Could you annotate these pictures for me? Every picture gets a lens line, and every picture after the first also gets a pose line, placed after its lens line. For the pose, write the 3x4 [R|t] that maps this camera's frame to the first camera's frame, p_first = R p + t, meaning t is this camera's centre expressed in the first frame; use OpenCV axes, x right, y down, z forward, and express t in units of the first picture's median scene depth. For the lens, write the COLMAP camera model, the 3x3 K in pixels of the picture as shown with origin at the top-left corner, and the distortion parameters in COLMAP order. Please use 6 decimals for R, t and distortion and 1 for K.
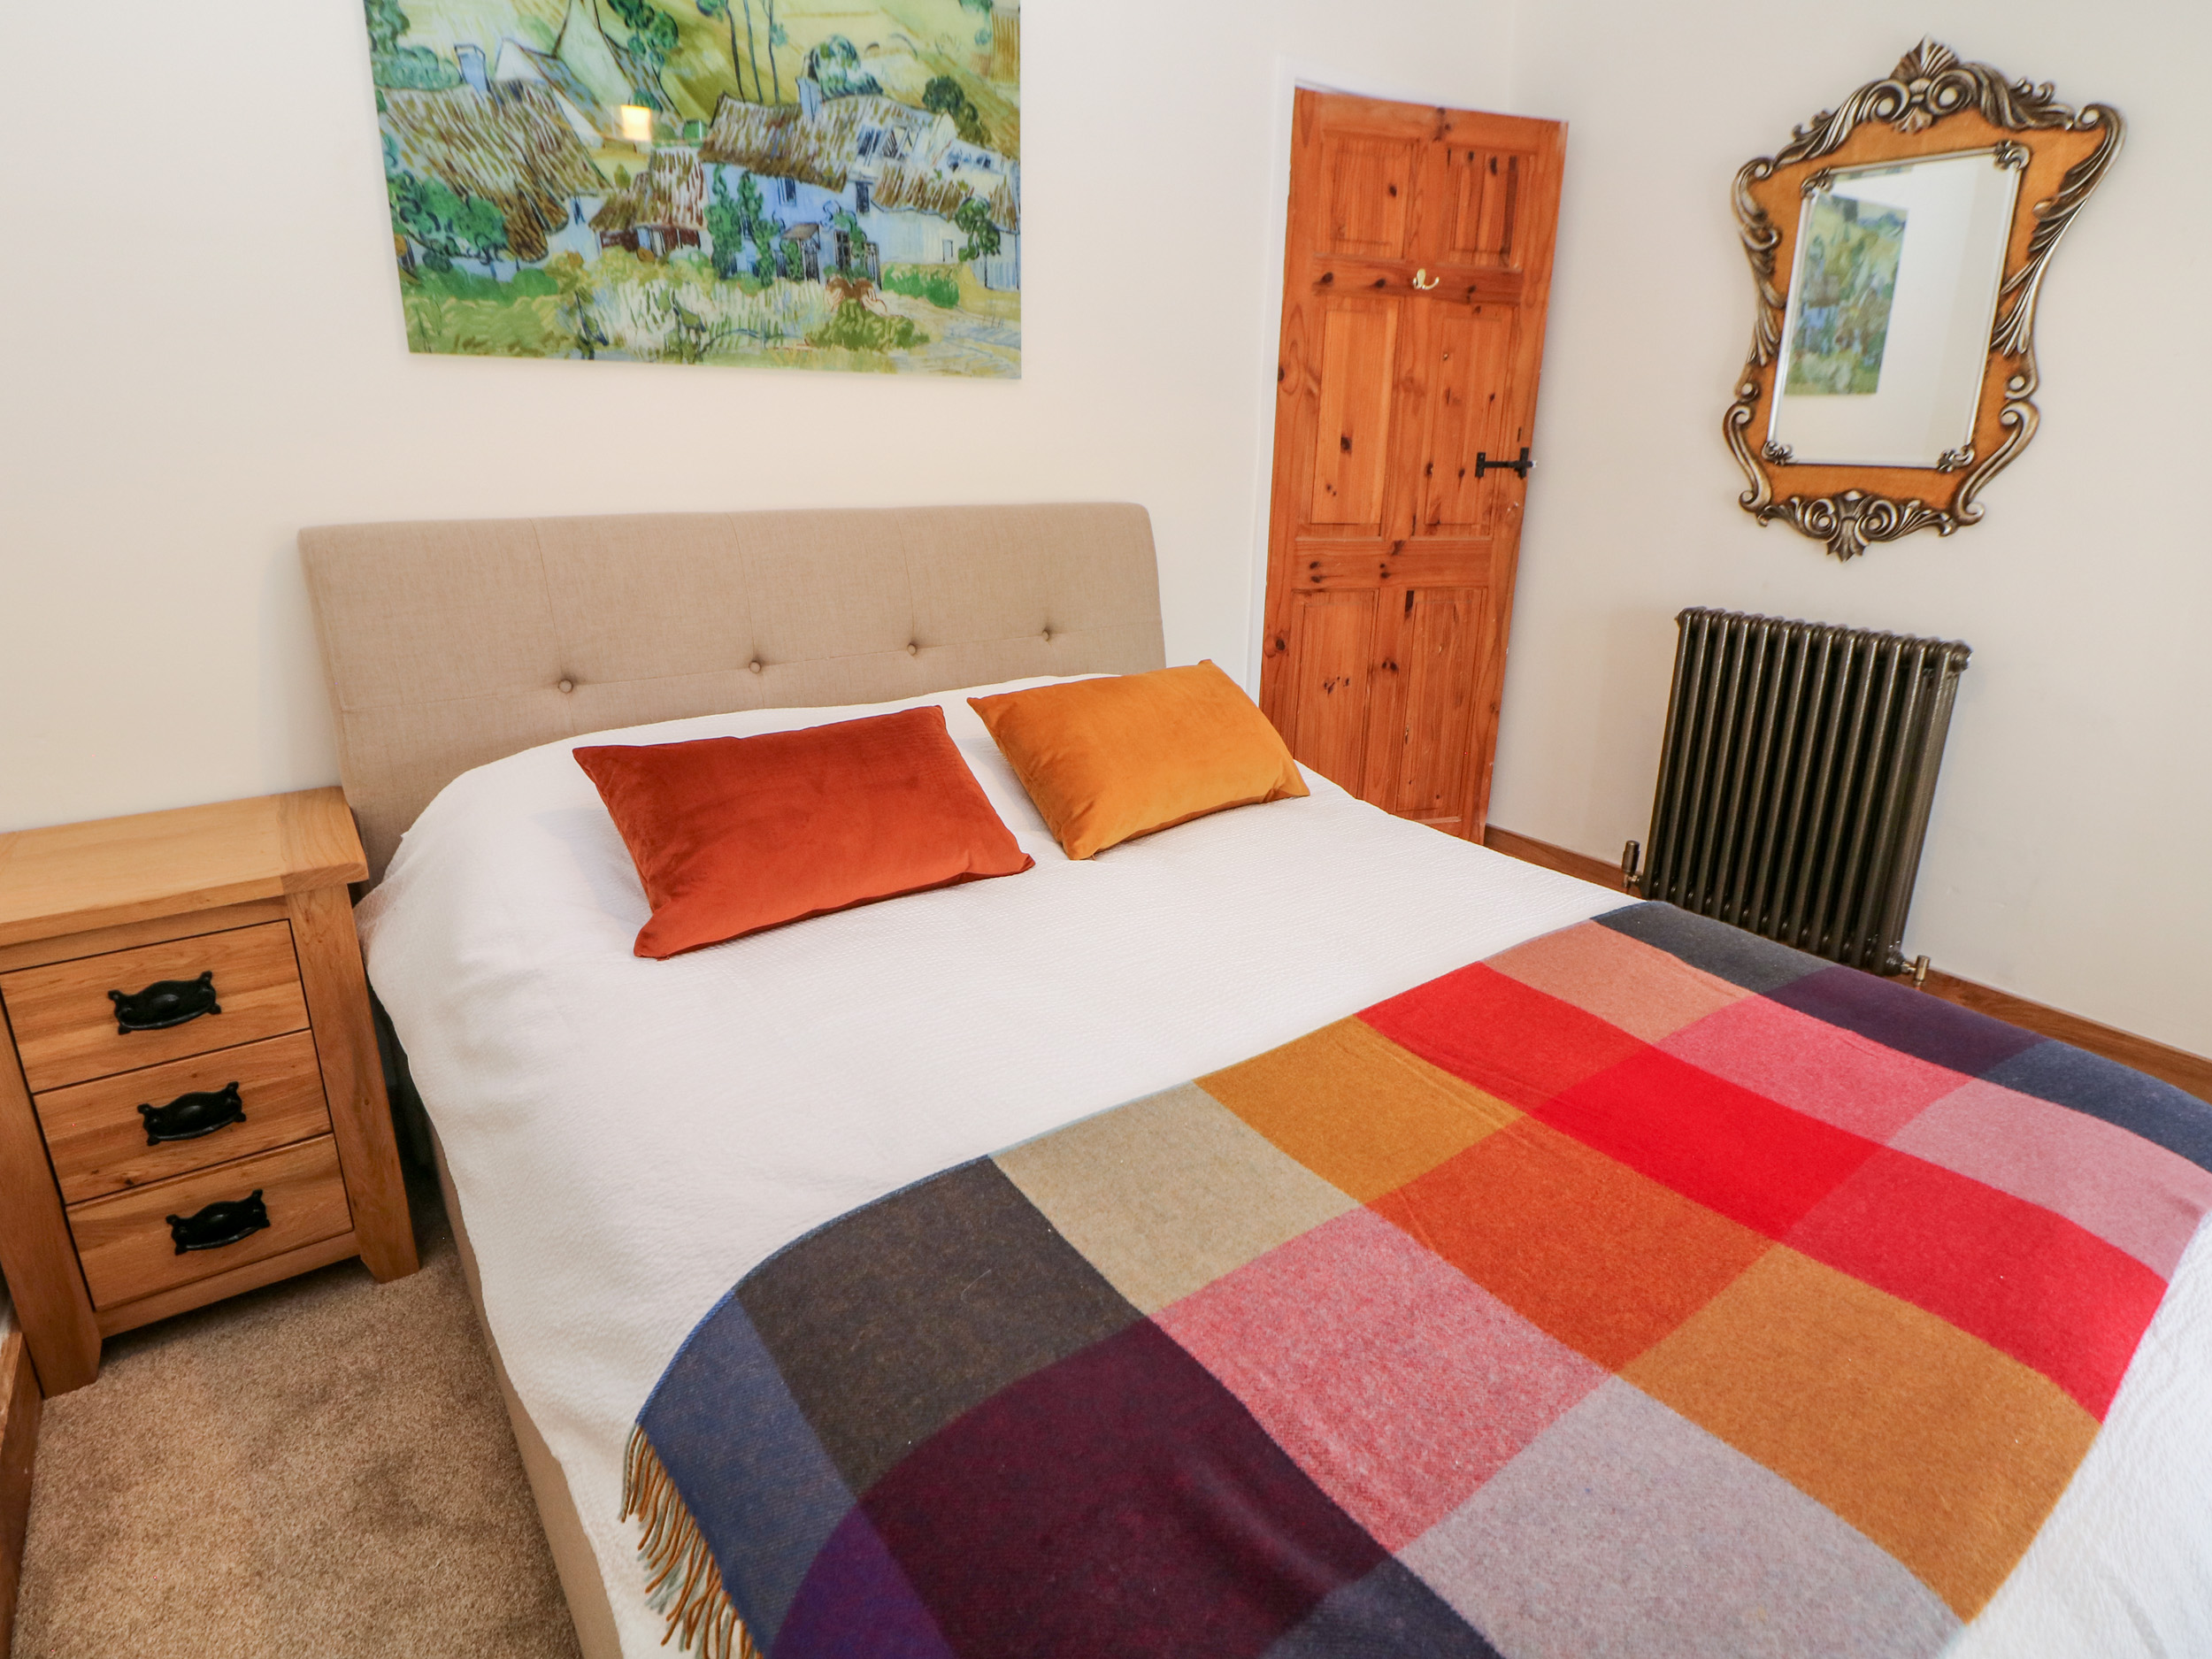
lens RADIAL K [[1158.2, 0, 1106.0], [0, 1158.2, 819.3], [0, 0, 1]] dist [-0.001470, -0.013472]
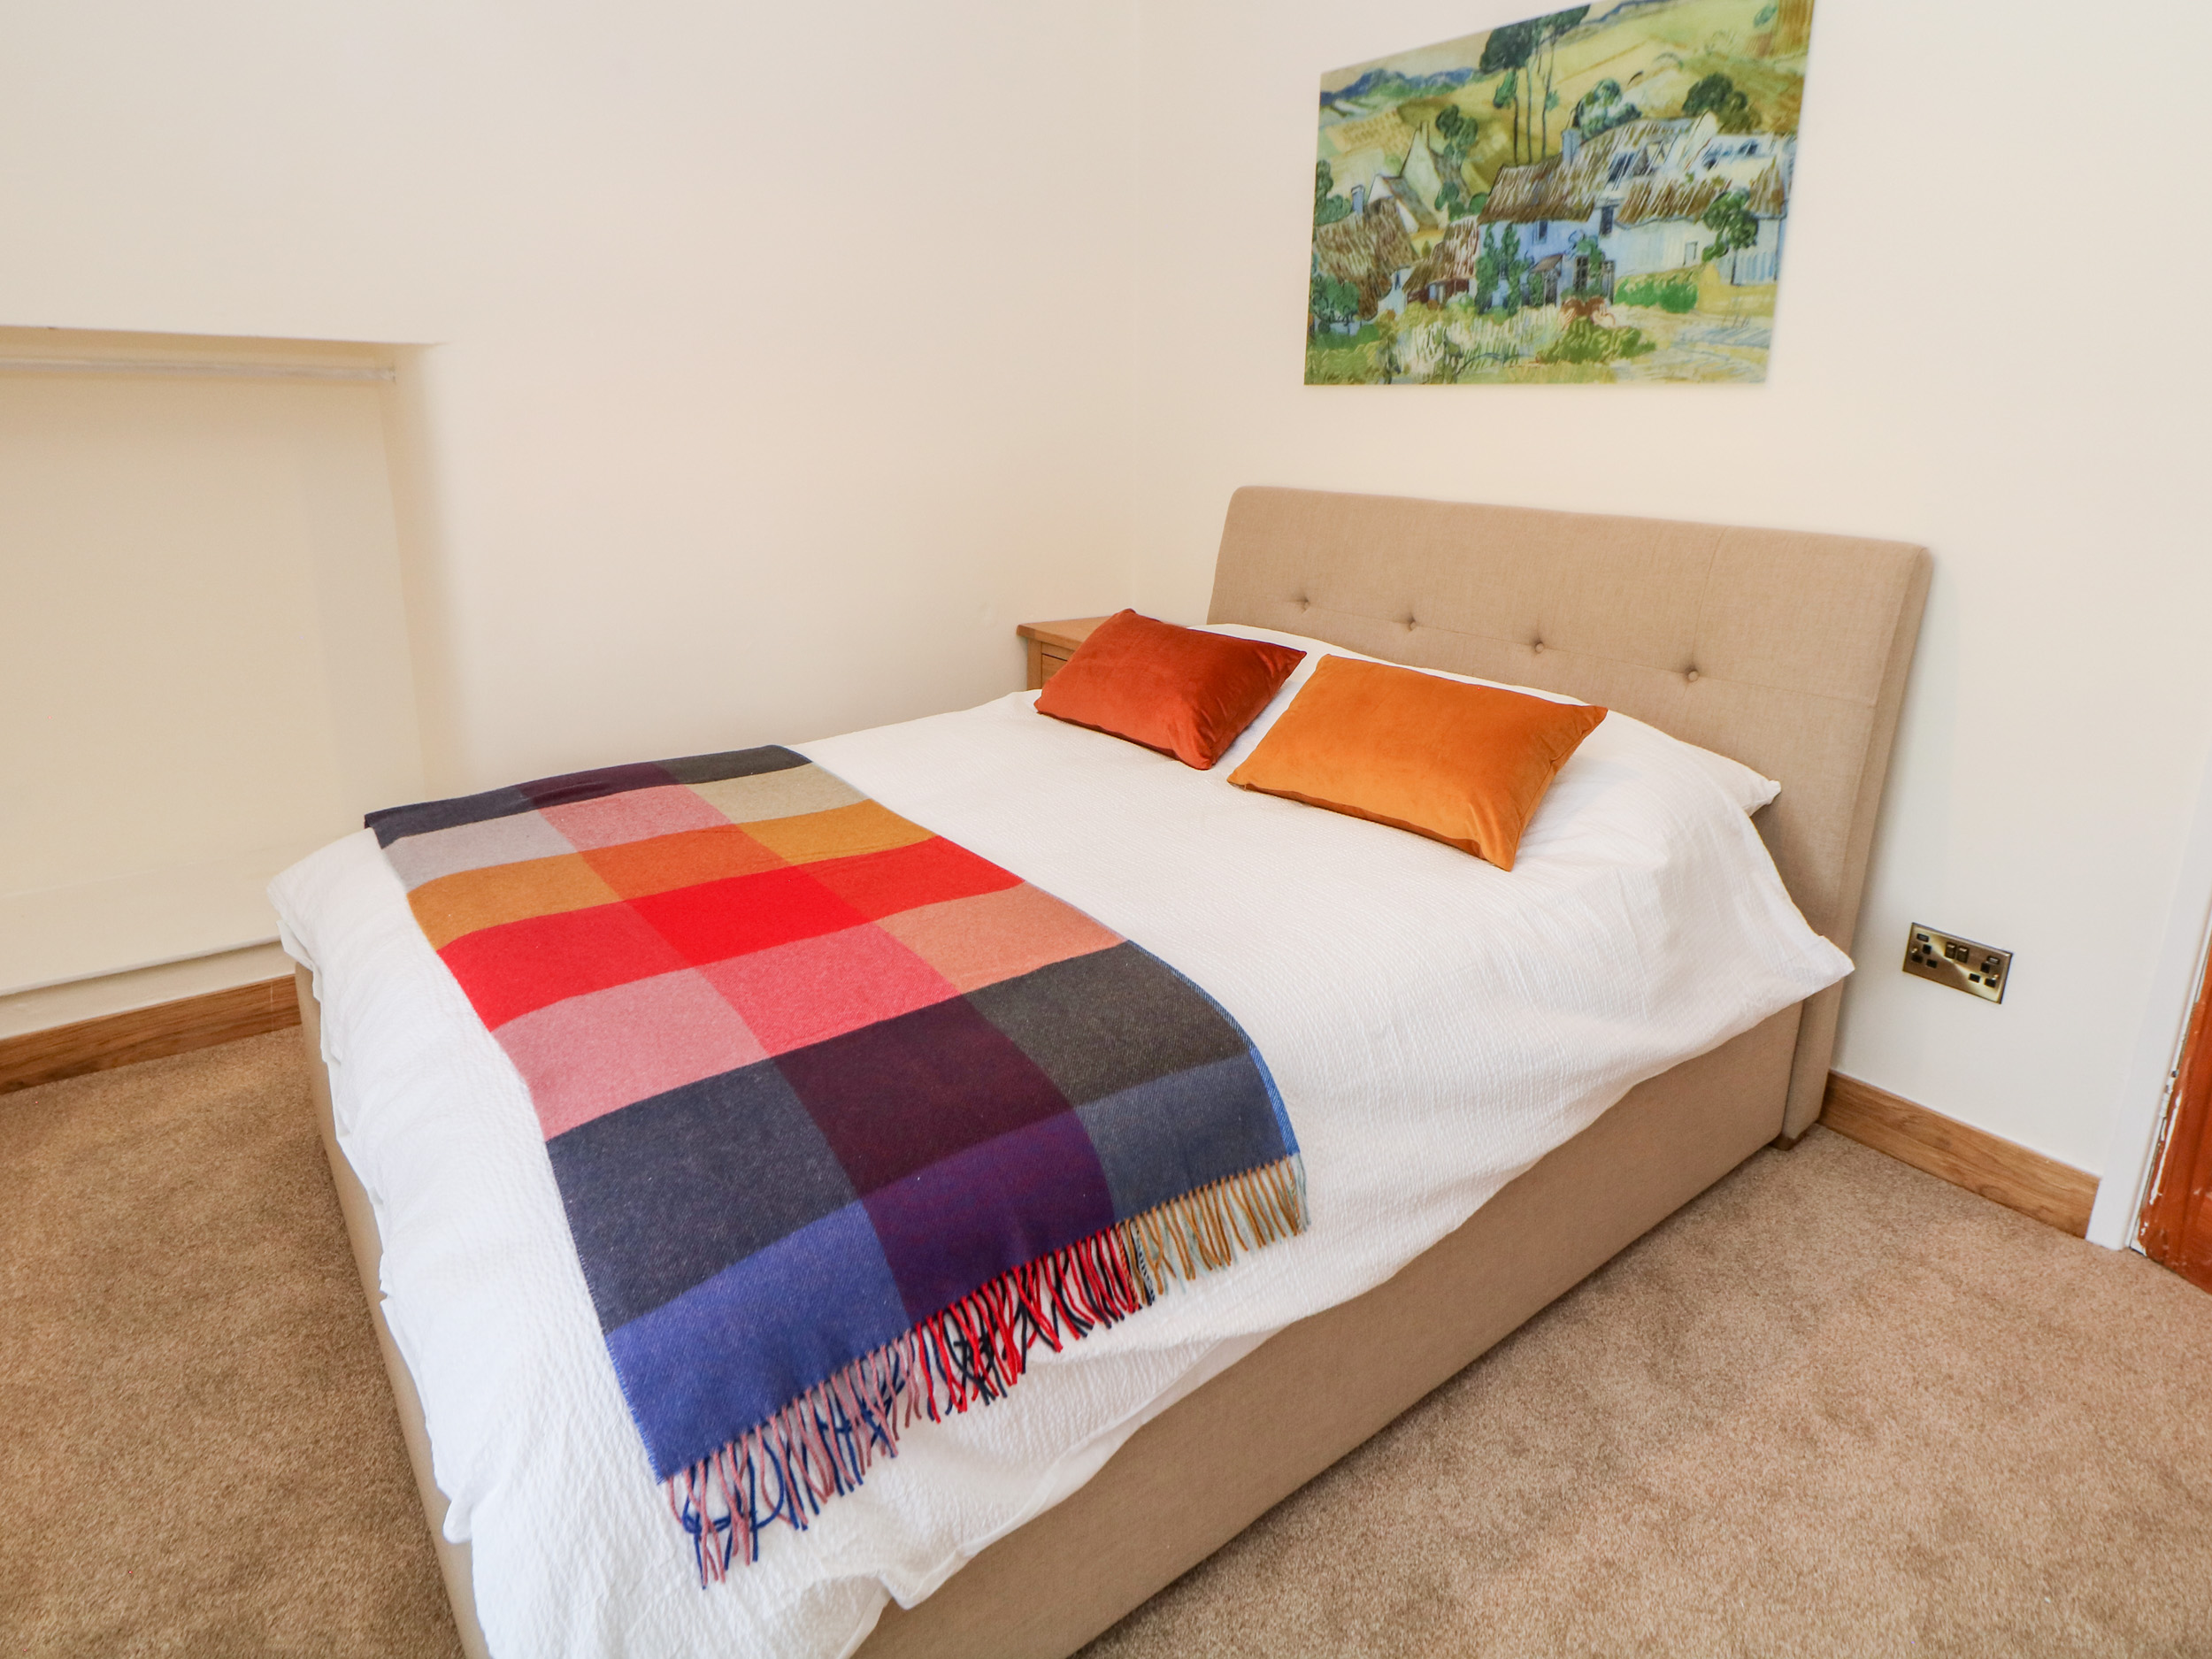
lens RADIAL K [[1182.3, 0, 1108.1], [0, 1182.3, 761.4], [0, 0, 1]] dist [-0.000272, -0.013544]
pose [[0.023439, 0.263028, -0.964503, 0.971213], [-0.343127, 0.908280, 0.239357, -0.197419], [0.938997, 0.325337, 0.111541, 0.631466]]
